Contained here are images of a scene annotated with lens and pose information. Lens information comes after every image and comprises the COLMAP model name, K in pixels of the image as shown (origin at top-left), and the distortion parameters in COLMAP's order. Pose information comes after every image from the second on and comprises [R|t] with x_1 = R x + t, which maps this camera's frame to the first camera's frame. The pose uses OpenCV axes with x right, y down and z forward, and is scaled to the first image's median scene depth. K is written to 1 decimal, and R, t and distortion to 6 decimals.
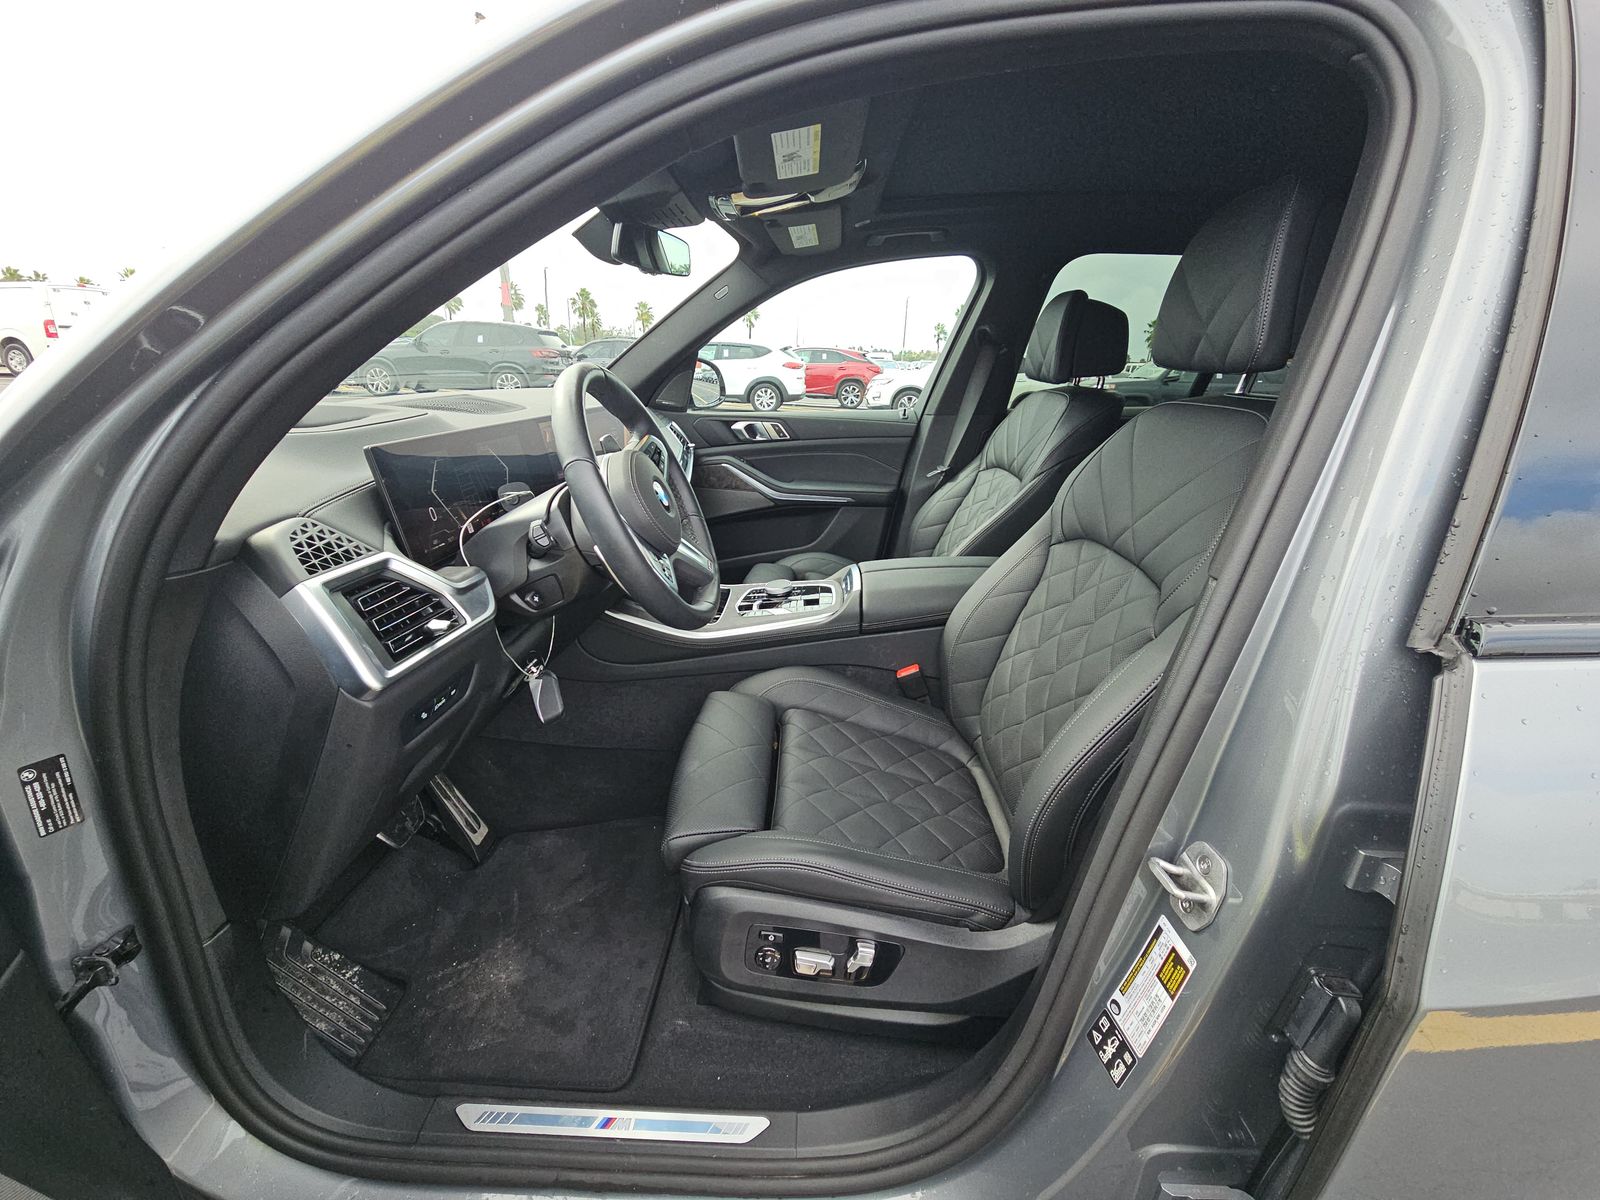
lens RADIAL K [[650.1, 0, 806.0], [0, 650.1, 597.2], [0, 0, 1]] dist [0.007286, -0.008176]
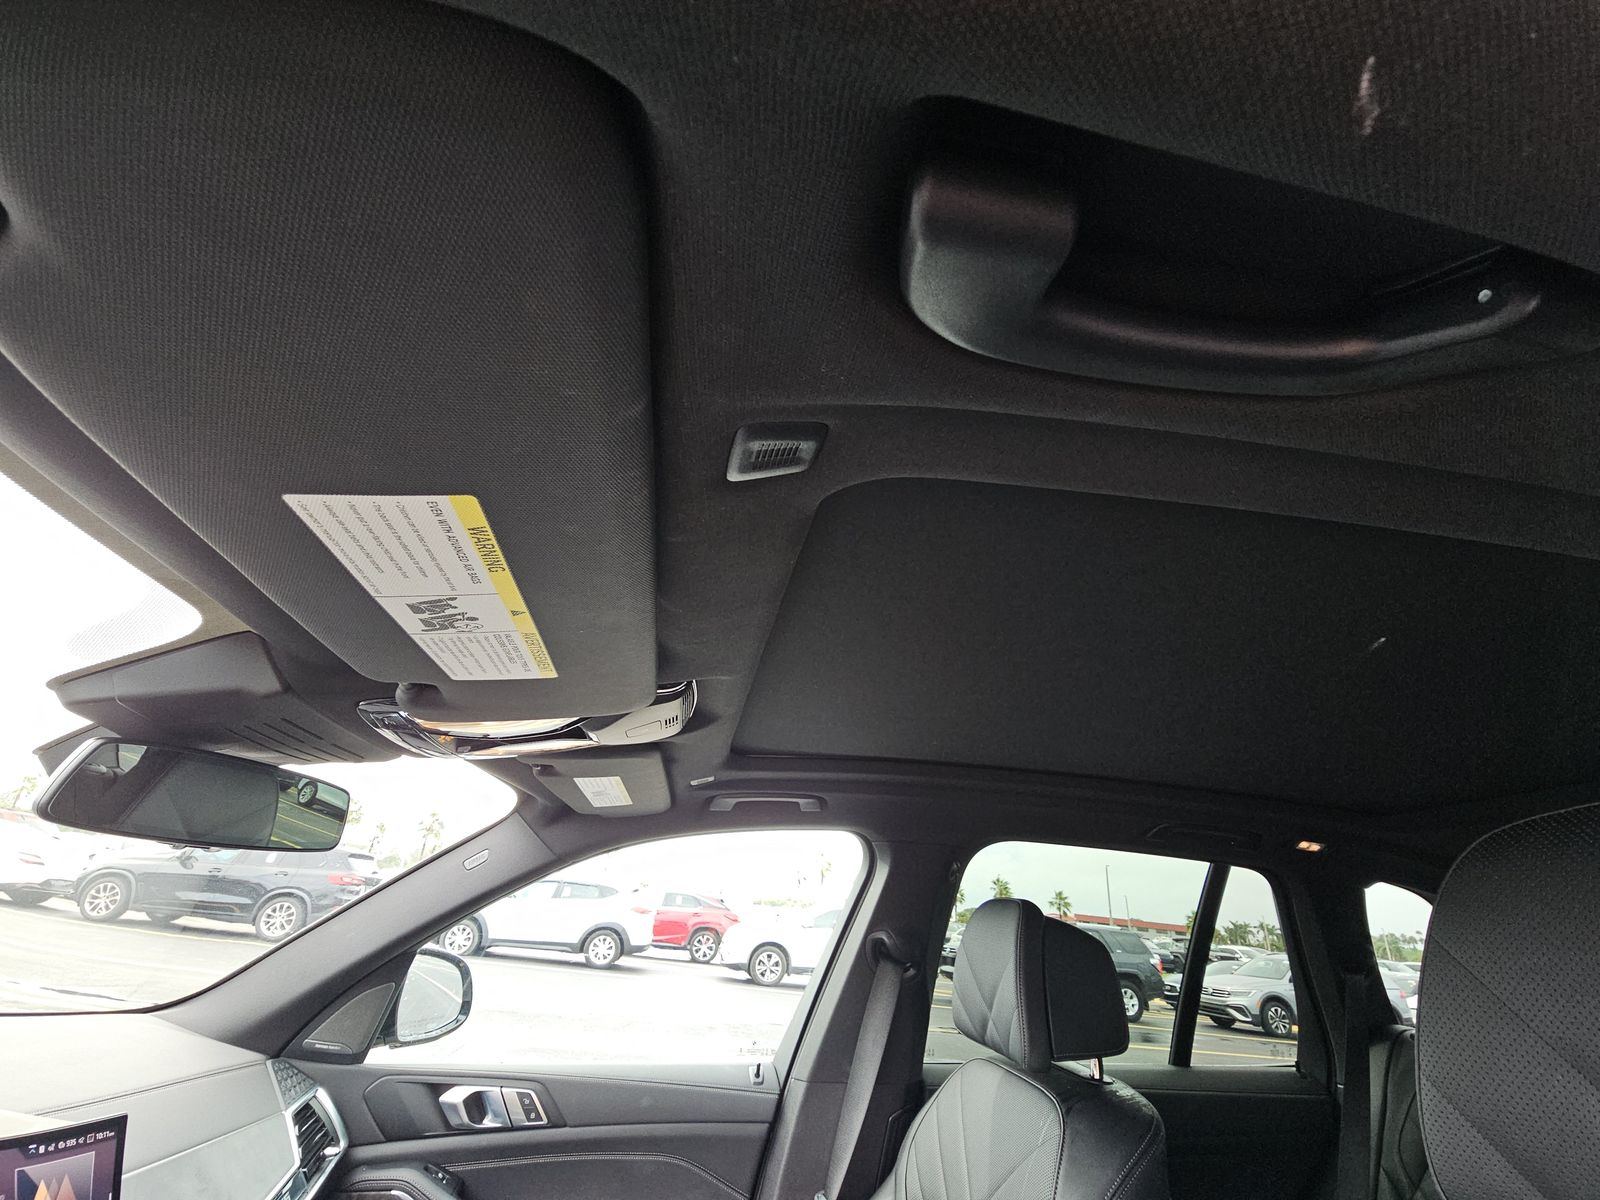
lens RADIAL K [[650.1, 0, 806.0], [0, 650.1, 597.2], [0, 0, 1]] dist [0.007286, -0.008176]
pose [[0.979258, 0.127888, 0.157160, 0.021773], [0.021130, 0.706954, -0.706943, -0.080479], [-0.201515, 0.695600, 0.689588, 0.133614]]
